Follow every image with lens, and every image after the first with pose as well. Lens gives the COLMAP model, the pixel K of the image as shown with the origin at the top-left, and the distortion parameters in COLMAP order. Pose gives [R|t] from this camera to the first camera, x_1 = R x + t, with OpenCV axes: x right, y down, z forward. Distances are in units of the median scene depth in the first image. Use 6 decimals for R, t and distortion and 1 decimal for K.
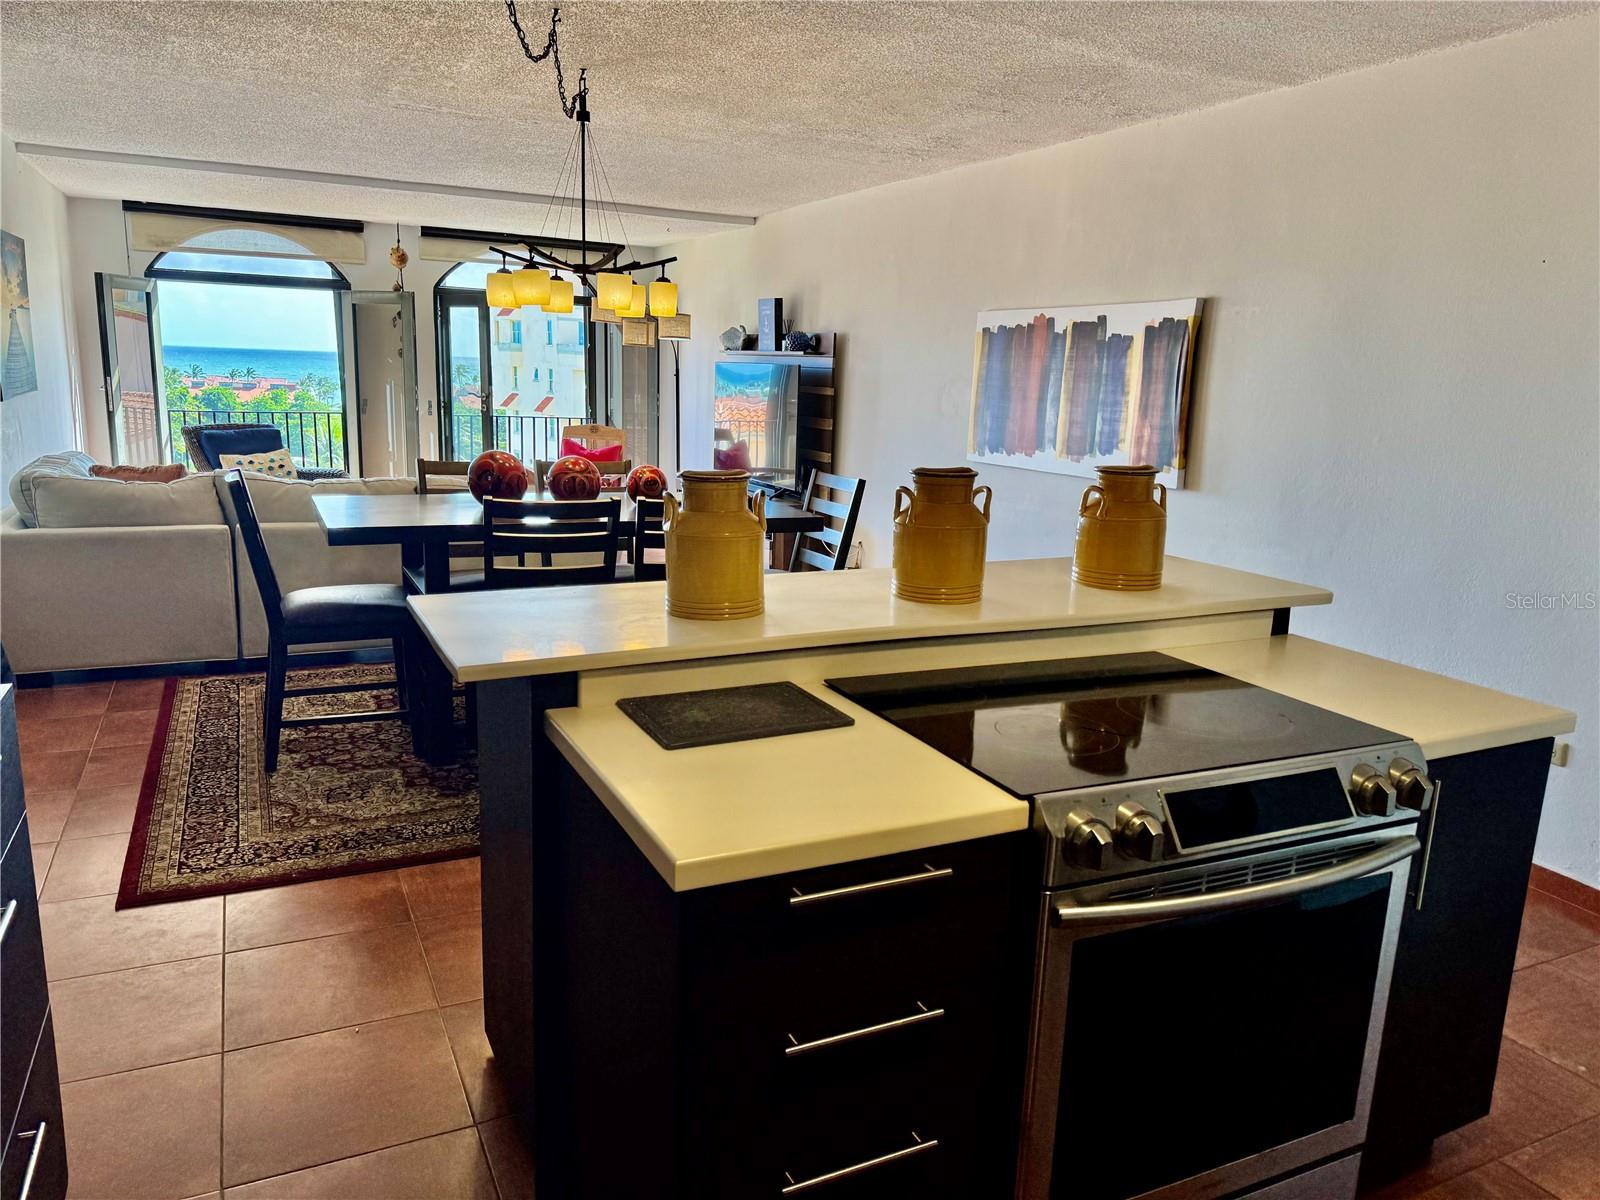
lens RADIAL K [[1136.1, 0, 802.0], [0, 1136.1, 605.8], [0, 0, 1]] dist [0.073735, -0.092539]
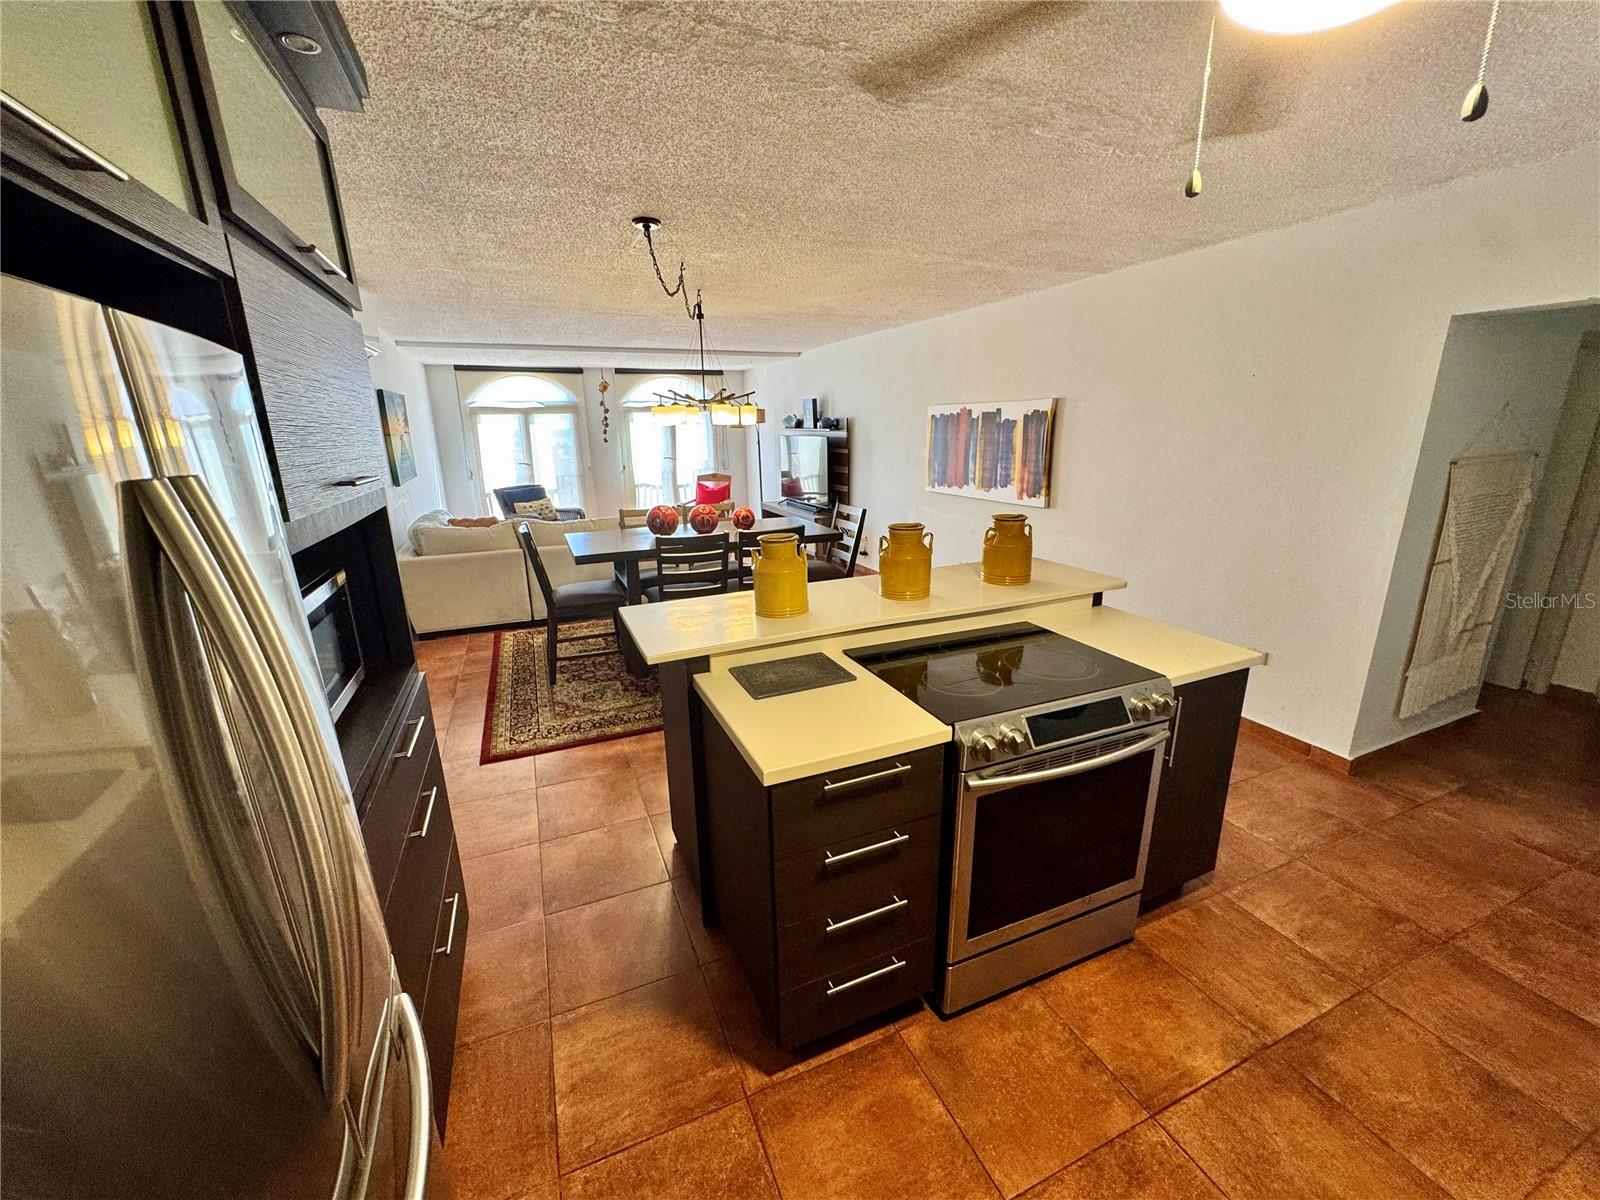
lens RADIAL K [[644.9, 0, 800.0], [0, 644.9, 600.0], [0, 0, 1]] dist [0.000146, -0.000029]
pose [[0.997553, -0.037959, -0.058716, 0.007320], [0.041298, 0.997535, 0.056733, -0.036802], [0.056417, -0.059019, 0.996661, -0.018498]]
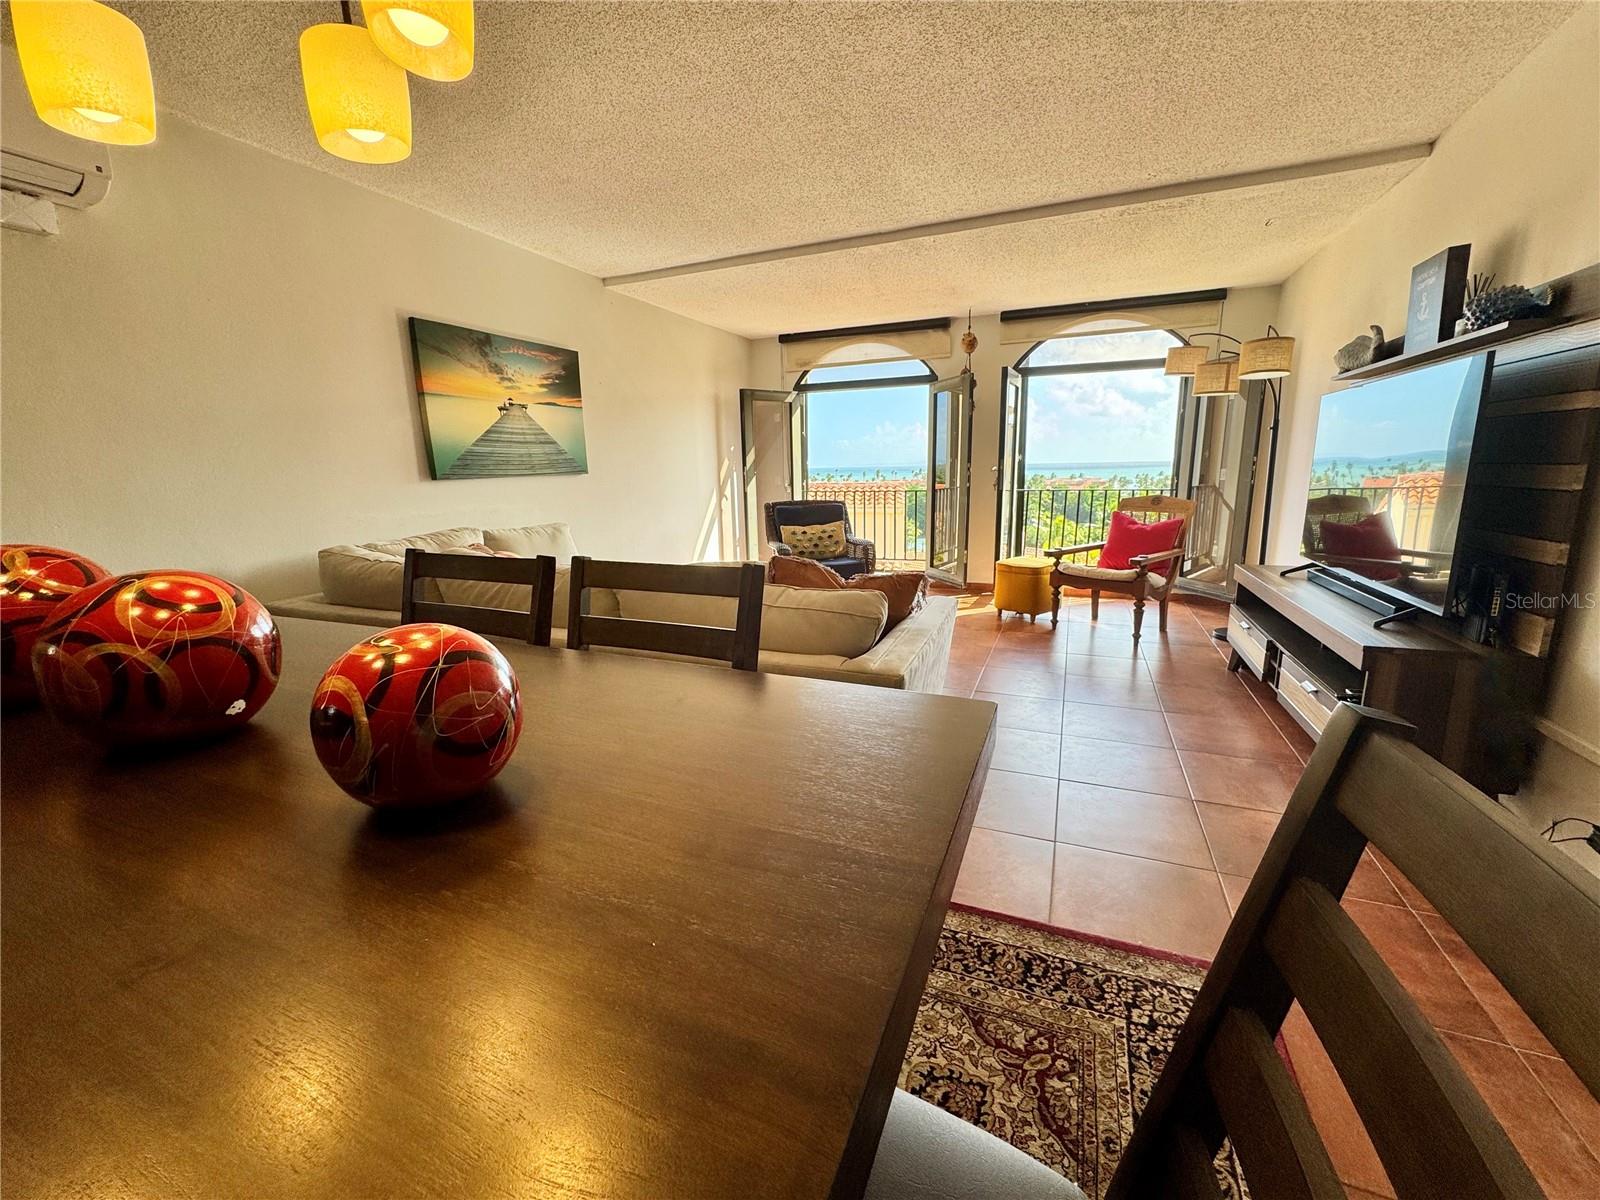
lens RADIAL K [[638.2, 0, 804.5], [0, 638.2, 595.7], [0, 0, 1]] dist [0.002428, 0.000233]
pose [[0.660529, 0.101949, -0.743846, 0.031231], [-0.109757, 0.993206, 0.038662, -0.191586], [0.742734, 0.056105, 0.667231, 1.263213]]
